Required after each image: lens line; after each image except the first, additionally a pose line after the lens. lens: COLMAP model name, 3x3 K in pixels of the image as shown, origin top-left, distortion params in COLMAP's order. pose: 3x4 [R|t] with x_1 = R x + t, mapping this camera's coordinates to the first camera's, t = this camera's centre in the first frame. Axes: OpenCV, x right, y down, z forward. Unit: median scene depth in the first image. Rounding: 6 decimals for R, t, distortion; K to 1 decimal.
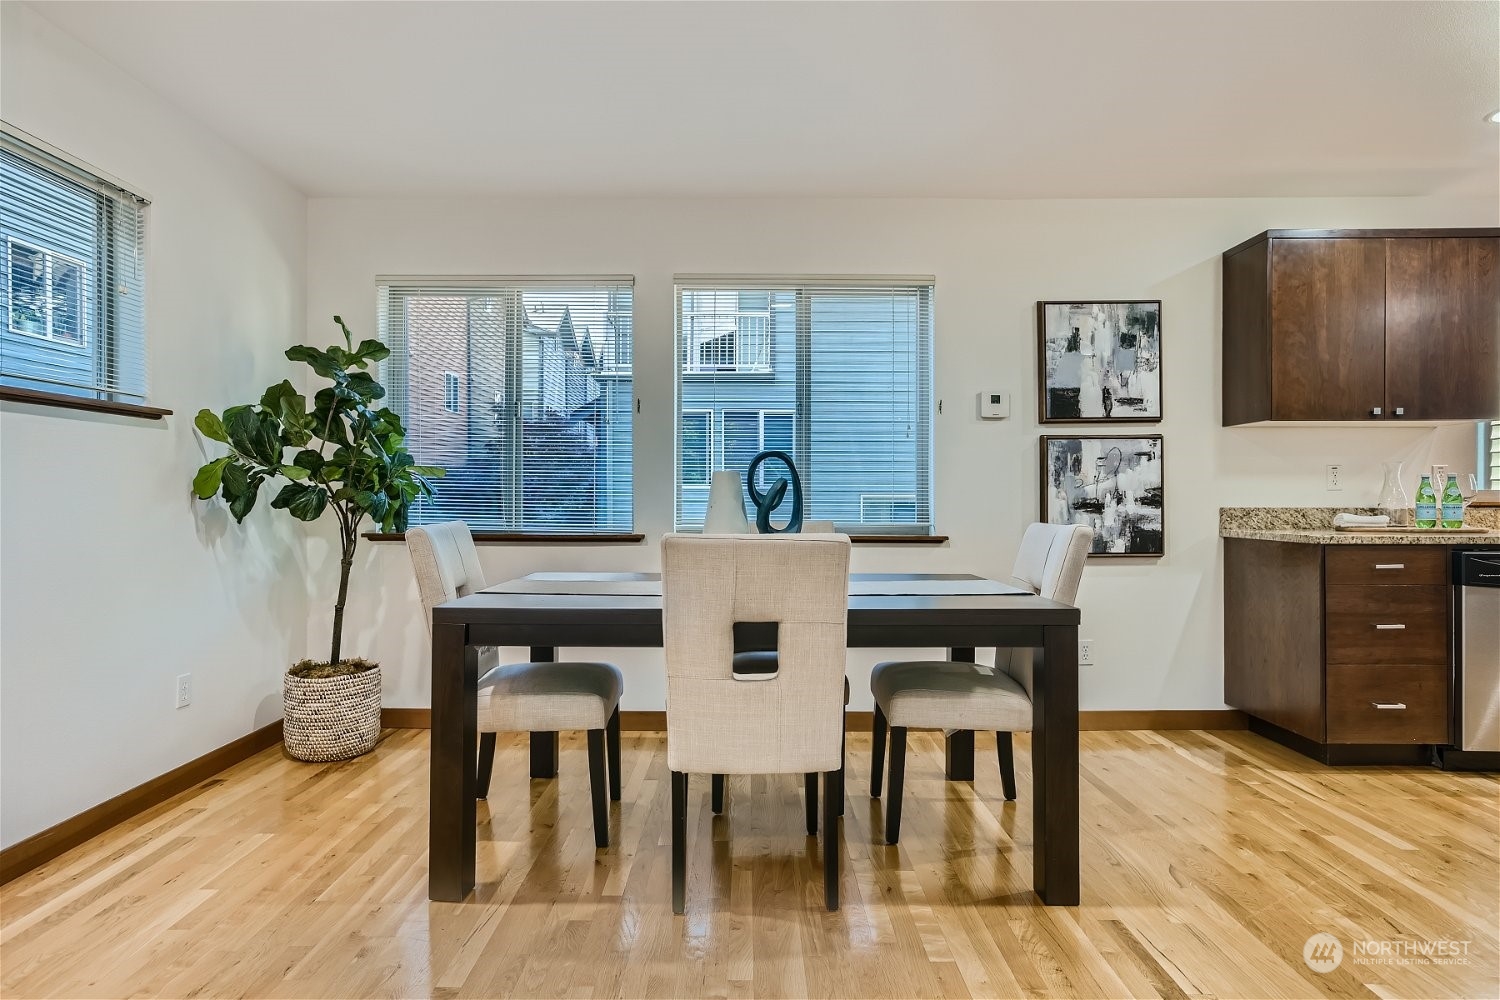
lens RADIAL K [[831.0, 0, 745.7], [0, 831.0, 494.9], [0, 0, 1]] dist [-0.003813, 0.009384]
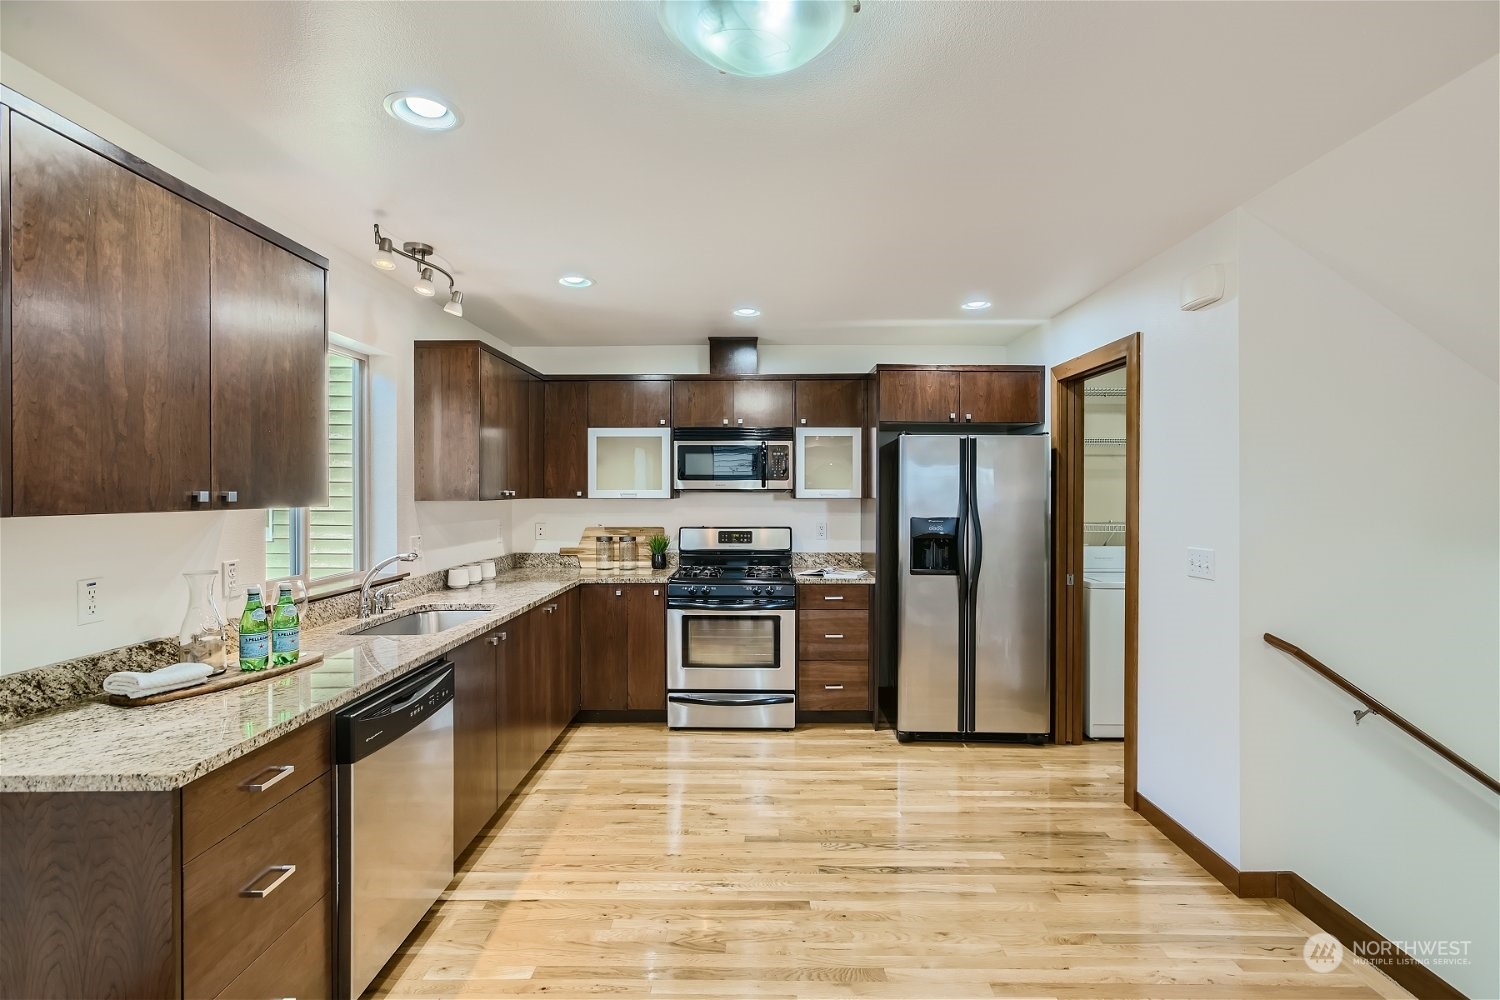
lens RADIAL K [[708.0, 0, 750.1], [0, 708.0, 493.3], [0, 0, 1]] dist [-0.005668, 0.008088]
pose [[0.010178, -0.004205, 0.999939, 0.235786], [0.000931, 0.999991, 0.004196, -0.096140], [-0.999948, 0.000888, 0.010182, 0.554352]]
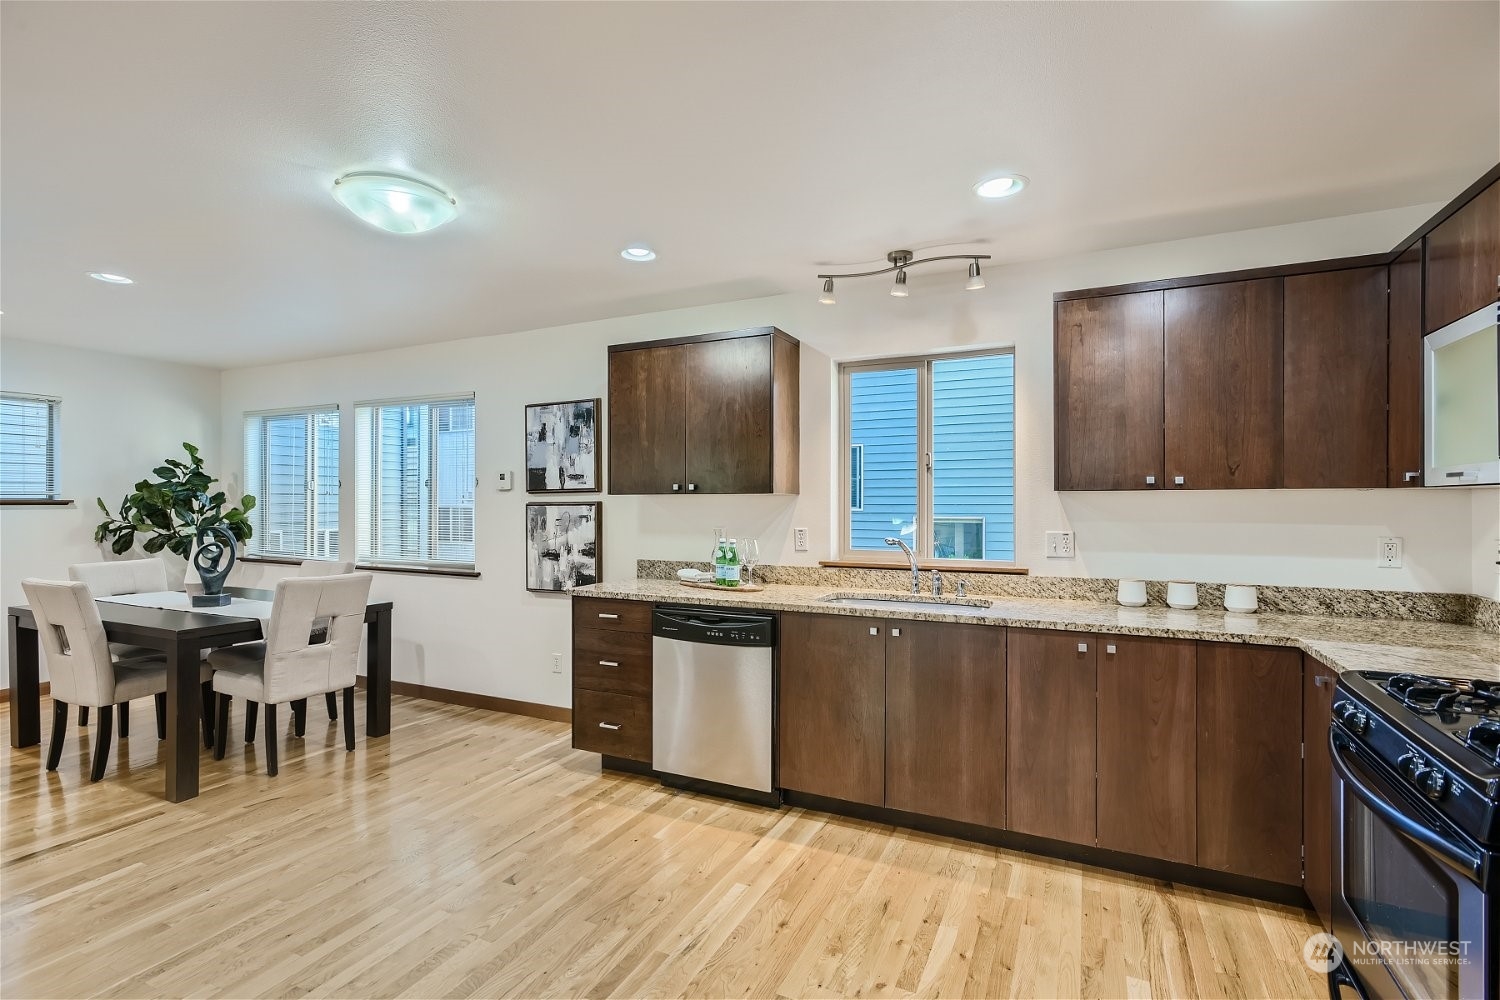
lens RADIAL K [[708.0, 0, 748.2], [0, 708.0, 500.6], [0, 0, 1]] dist [-0.005668, 0.008088]
pose [[0.904155, -0.003873, -0.427187, 1.193045], [0.003905, 0.999992, -0.000801, -0.072916], [0.427187, -0.000944, 0.904163, 0.098590]]
